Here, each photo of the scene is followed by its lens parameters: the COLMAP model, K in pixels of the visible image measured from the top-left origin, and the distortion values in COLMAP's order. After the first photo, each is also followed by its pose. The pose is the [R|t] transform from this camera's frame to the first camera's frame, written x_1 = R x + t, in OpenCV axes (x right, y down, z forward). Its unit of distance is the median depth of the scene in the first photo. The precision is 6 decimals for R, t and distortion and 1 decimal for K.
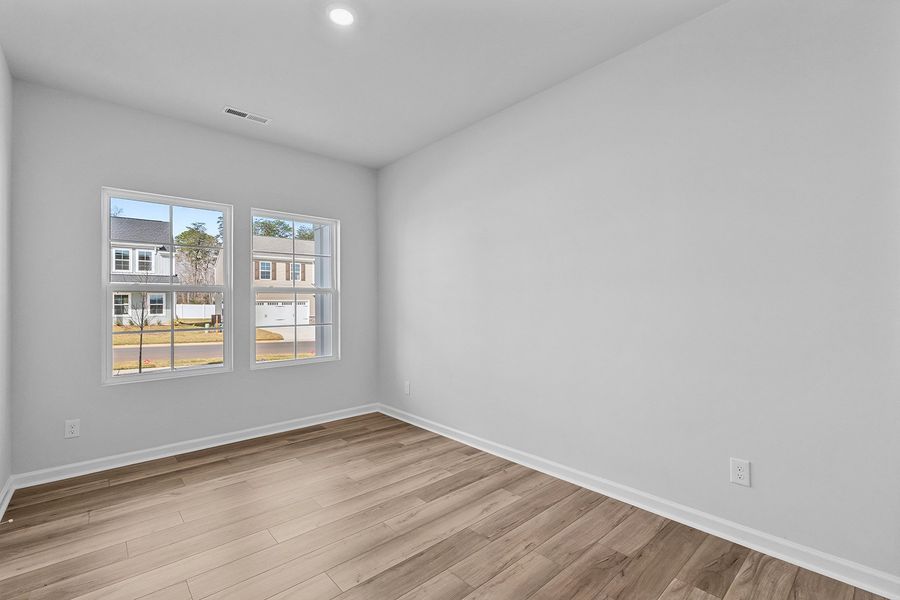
lens RADIAL K [[384.4, 0, 450.0], [0, 384.4, 300.0], [0, 0, 1]] dist [-0.017480, -0.000113]
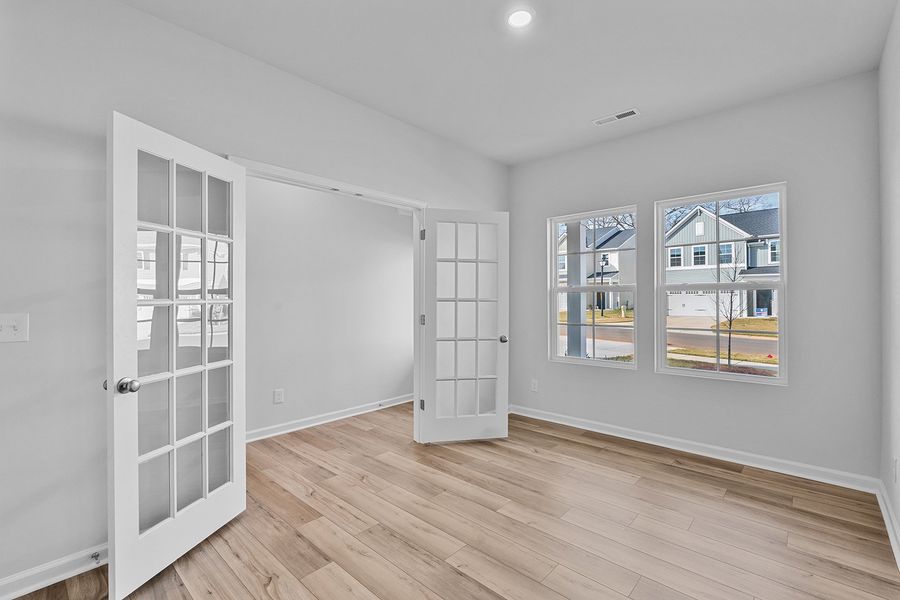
lens RADIAL K [[403.5, 0, 450.0], [0, 403.5, 300.0], [0, 0, 1]] dist [-0.008337, 0.000056]
pose [[0.104416, 0.010042, -0.994483, 0.436220], [0.010601, 0.999881, 0.011209, -0.007813], [0.994477, -0.011713, 0.104297, 0.438383]]
